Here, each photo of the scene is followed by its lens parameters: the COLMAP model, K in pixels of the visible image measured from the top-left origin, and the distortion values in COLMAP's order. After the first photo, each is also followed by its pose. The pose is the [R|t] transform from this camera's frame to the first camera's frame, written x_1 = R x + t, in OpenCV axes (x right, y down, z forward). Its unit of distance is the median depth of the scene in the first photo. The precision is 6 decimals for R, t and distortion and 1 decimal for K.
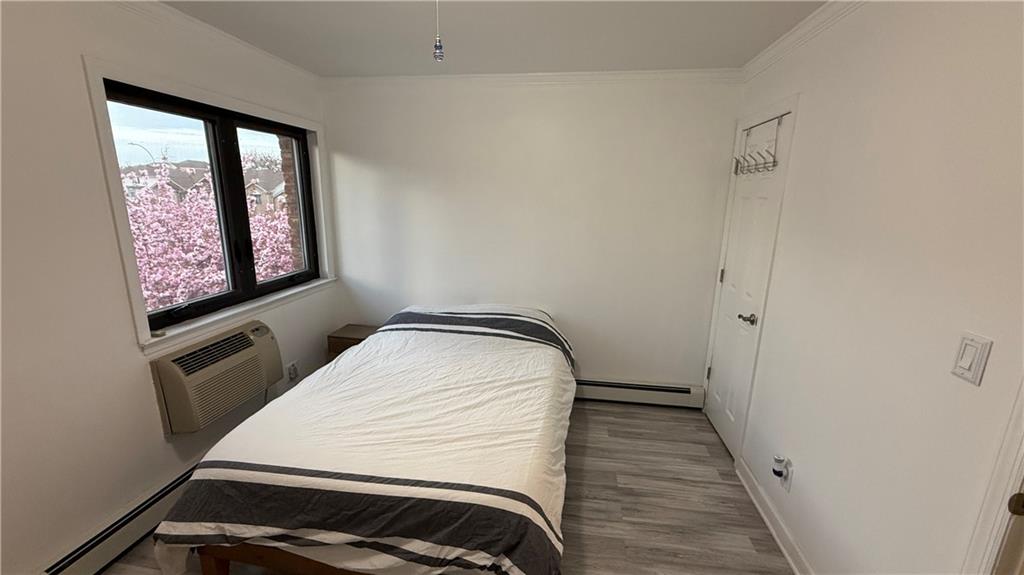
lens RADIAL K [[408.8, 0, 512.0], [0, 408.8, 287.5], [0, 0, 1]] dist [0.001668, 0.000064]
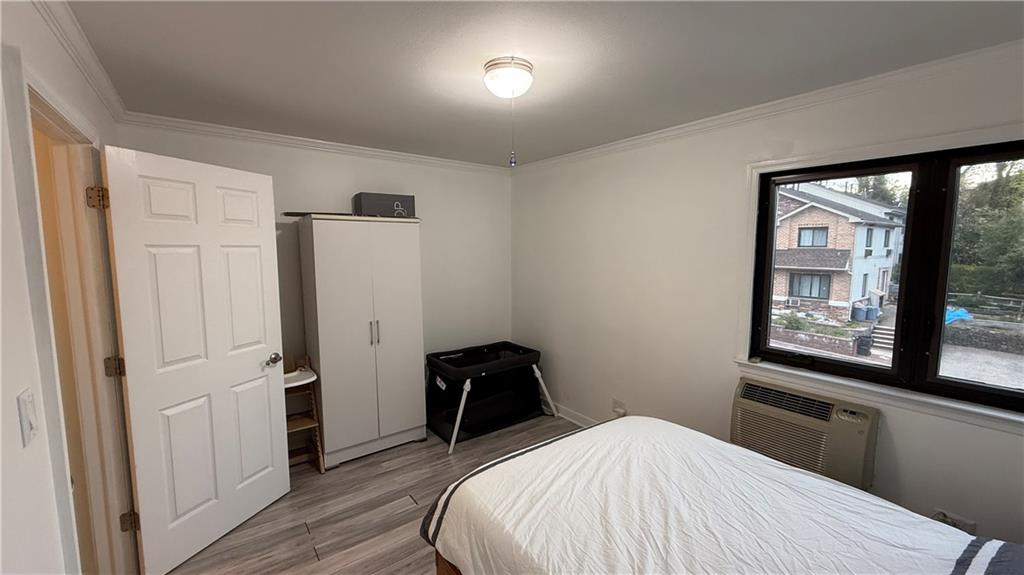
lens RADIAL K [[408.8, 0, 512.0], [0, 408.8, 287.5], [0, 0, 1]] dist [0.001668, 0.000064]
pose [[-0.706773, 0.050307, -0.705649, 0.520552], [-0.169830, 0.956235, 0.238272, -0.262369], [0.686753, 0.288244, -0.667297, 1.189422]]
